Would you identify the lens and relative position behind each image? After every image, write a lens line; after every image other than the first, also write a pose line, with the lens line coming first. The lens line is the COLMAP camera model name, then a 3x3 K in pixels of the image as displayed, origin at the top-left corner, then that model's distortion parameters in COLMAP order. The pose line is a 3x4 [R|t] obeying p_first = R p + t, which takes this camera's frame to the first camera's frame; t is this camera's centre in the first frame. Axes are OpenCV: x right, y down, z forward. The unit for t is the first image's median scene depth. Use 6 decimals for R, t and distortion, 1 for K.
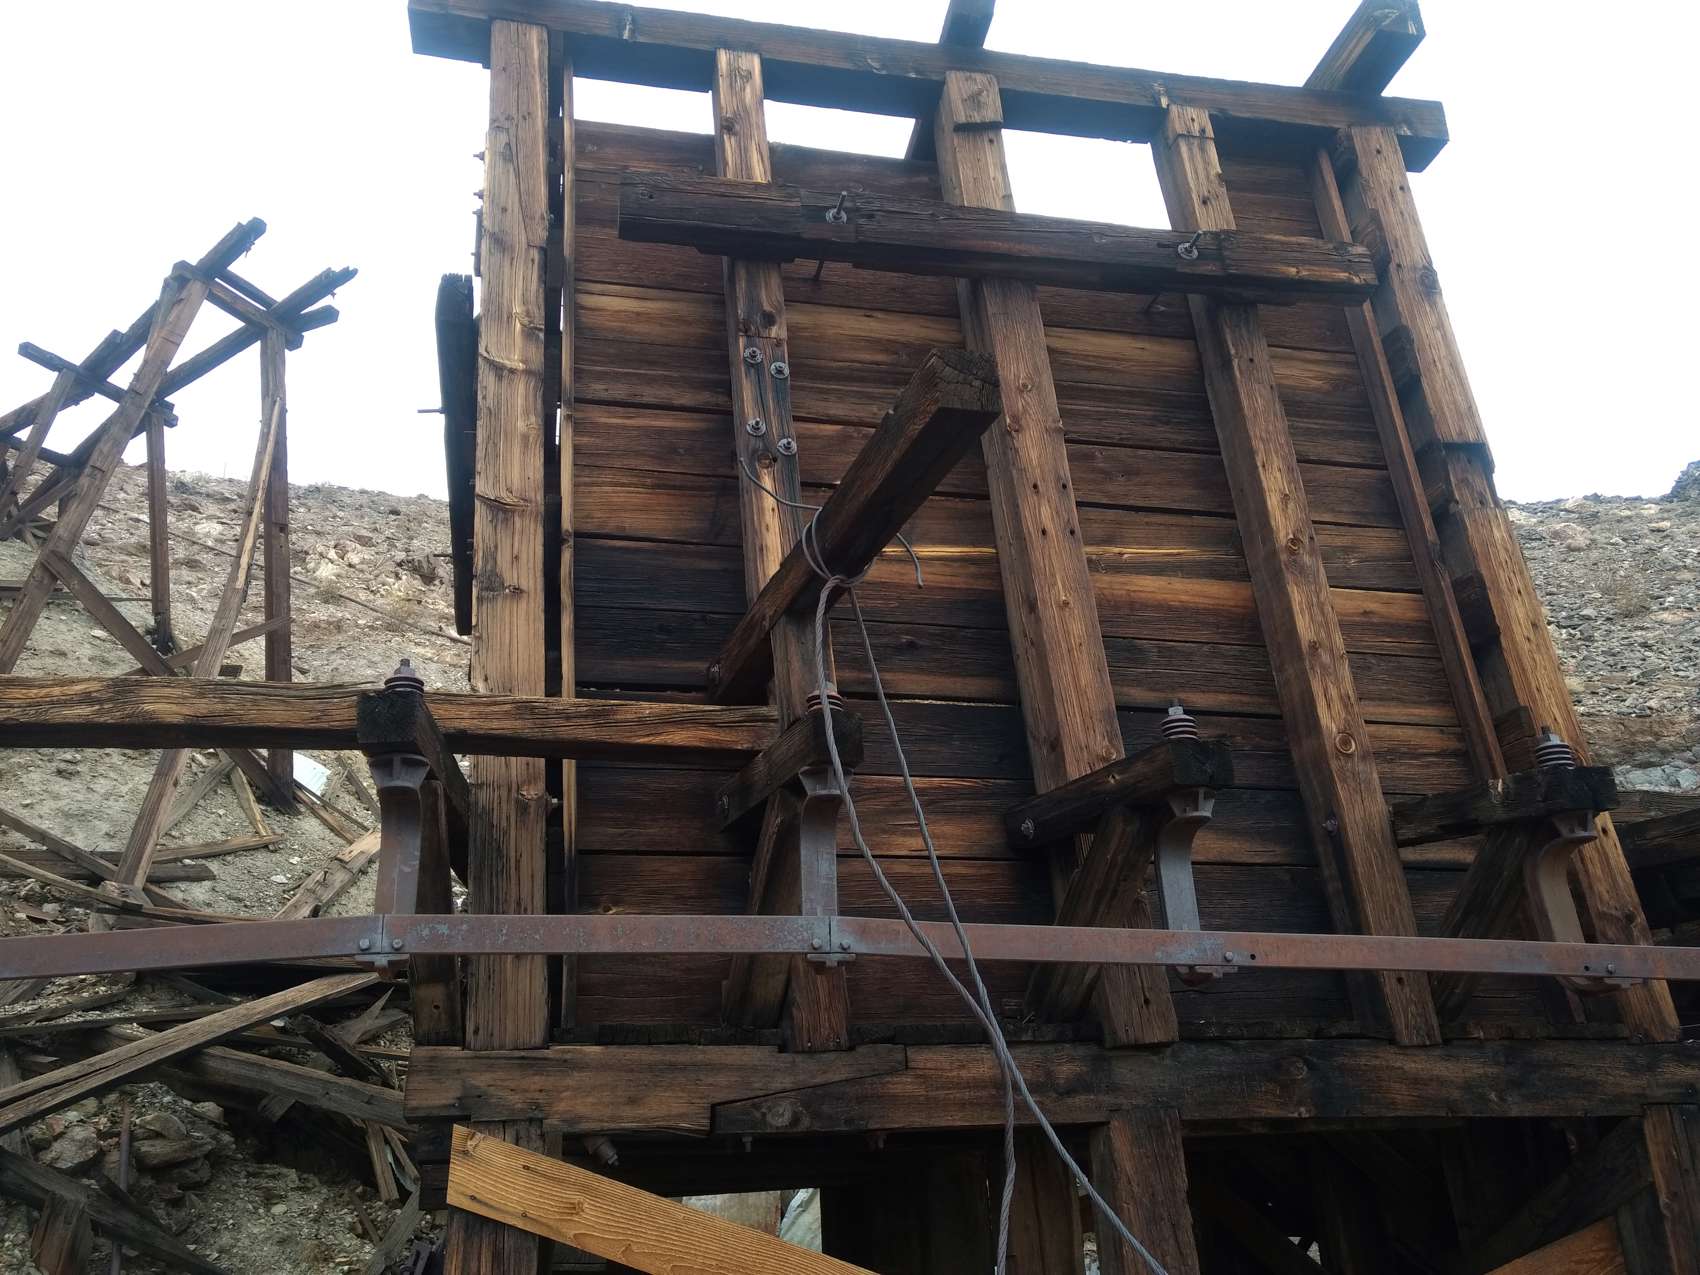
lens RADIAL K [[1336.0, 0, 850.0], [0, 1336.0, 637.5], [0, 0, 1]] dist [0.030291, 0.002894]
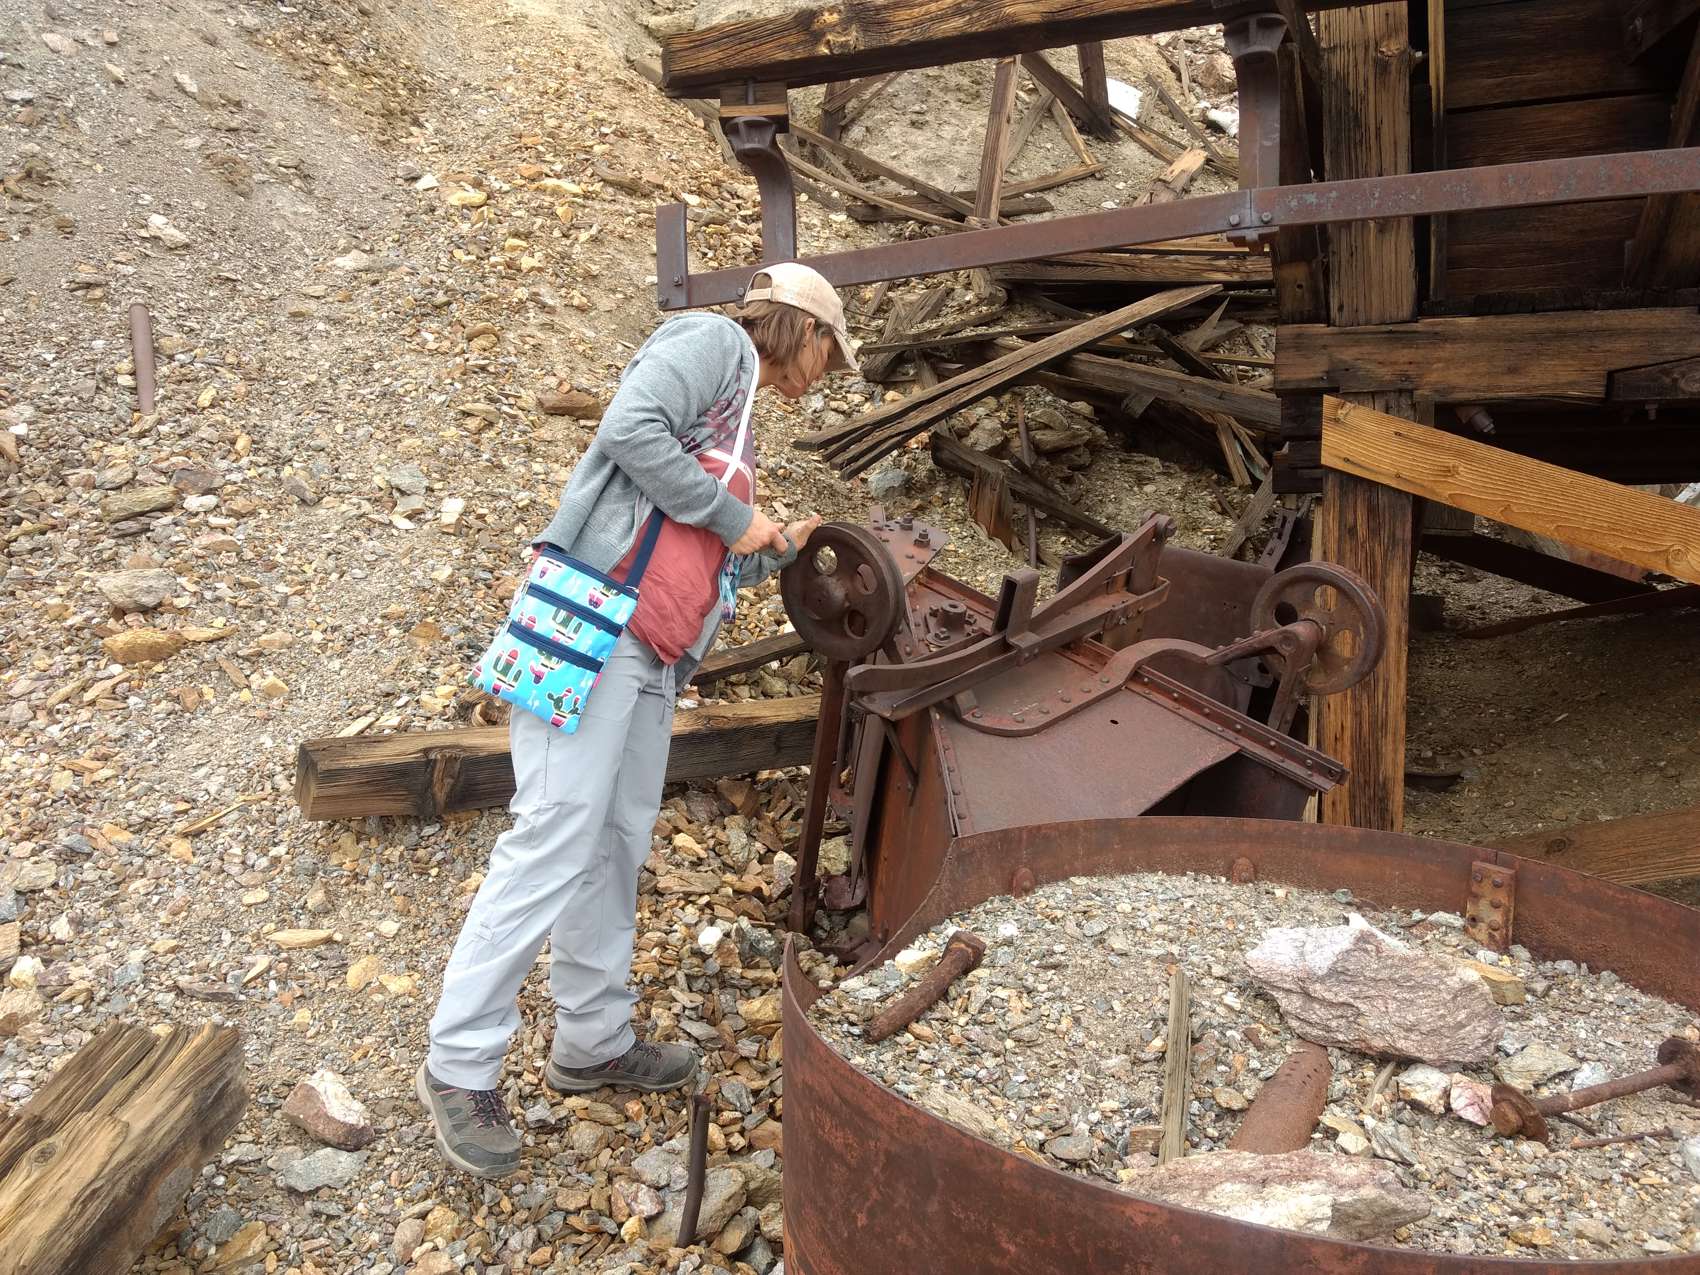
lens RADIAL K [[1337.4, 0, 851.7], [0, 1337.4, 620.3], [0, 0, 1]] dist [0.014031, 0.059593]
pose [[0.839093, 0.072286, -0.539164, -0.014253], [0.184474, 0.894591, 0.407033, 0.013717], [0.511754, -0.441001, 0.737310, -0.019687]]
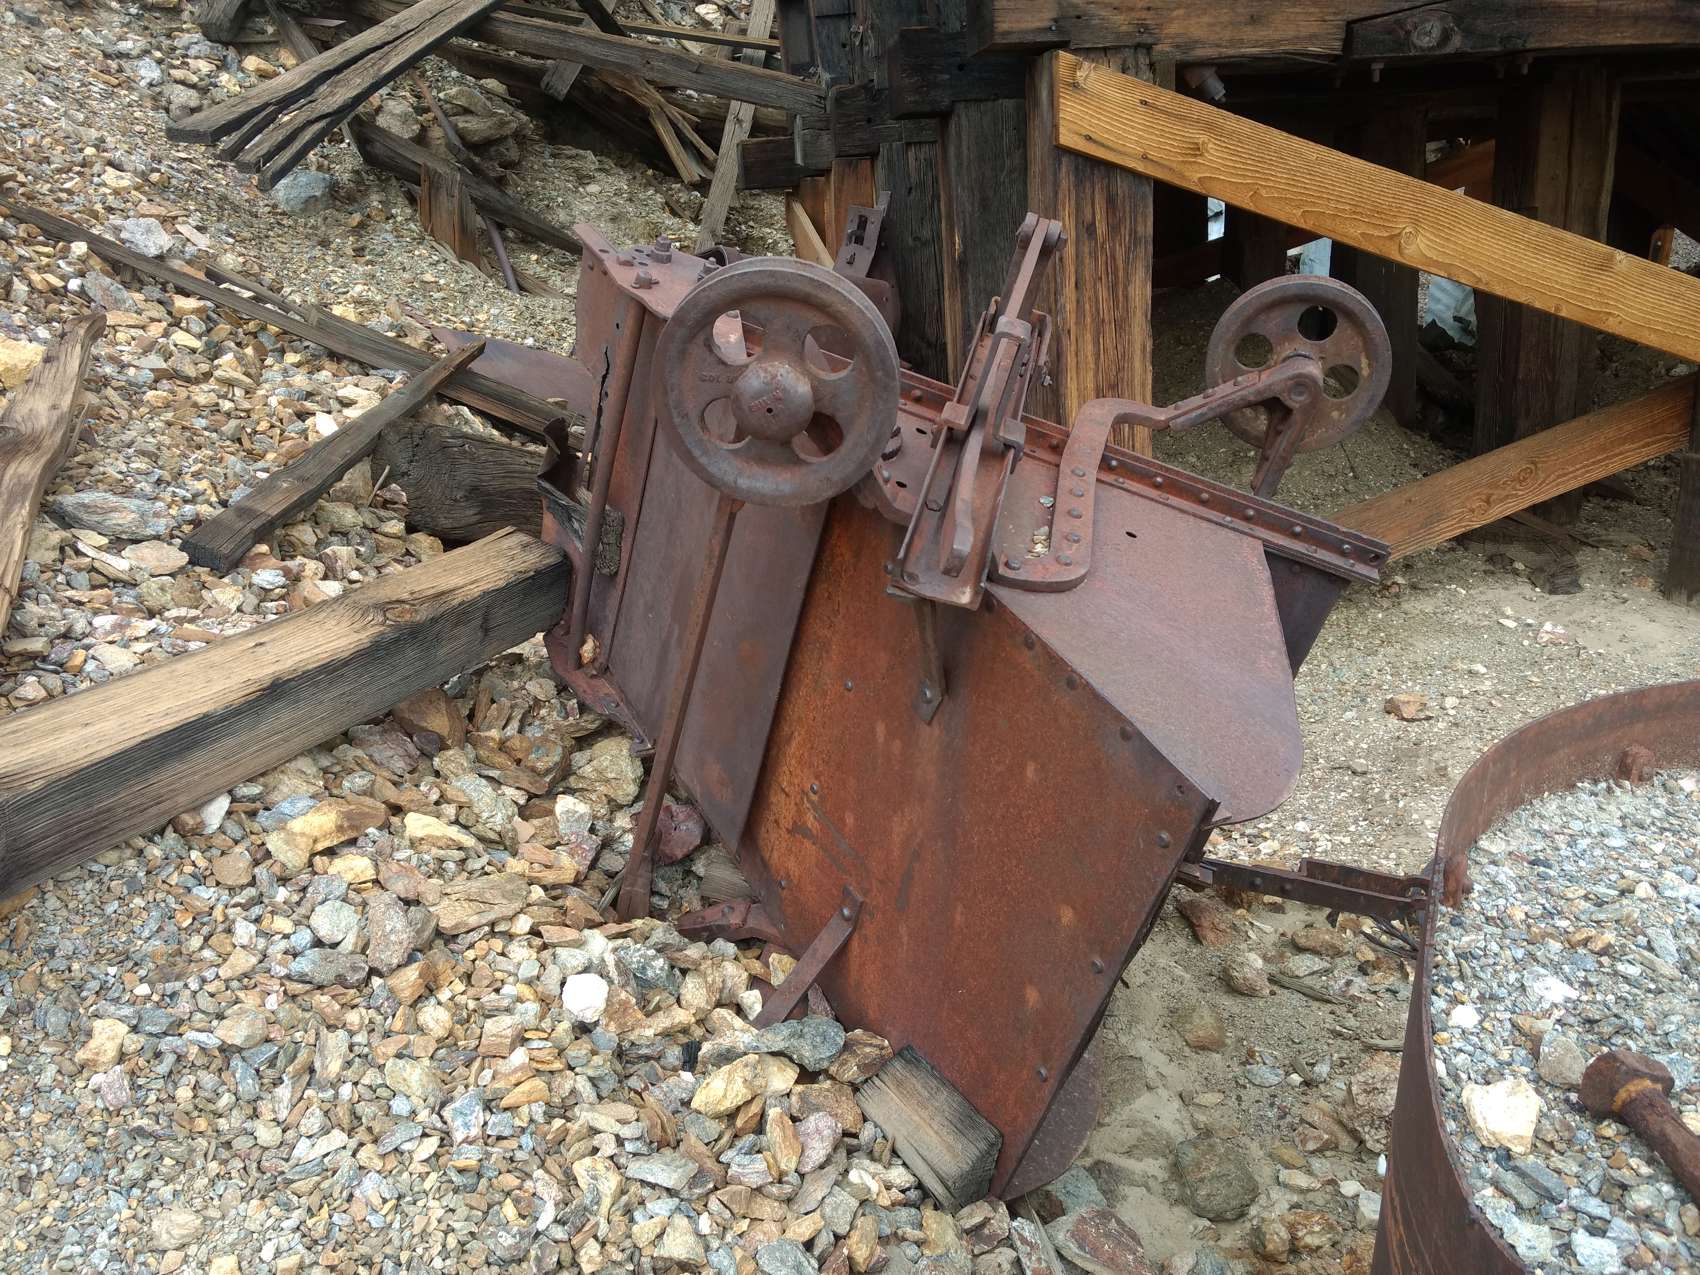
lens RADIAL K [[1337.4, 0, 851.7], [0, 1337.4, 620.3], [0, 0, 1]] dist [0.014031, 0.059593]
pose [[0.998758, -0.001371, -0.049813, -0.204833], [0.033033, 0.766653, 0.641211, 0.052566], [0.037310, -0.642060, 0.765746, 0.076732]]
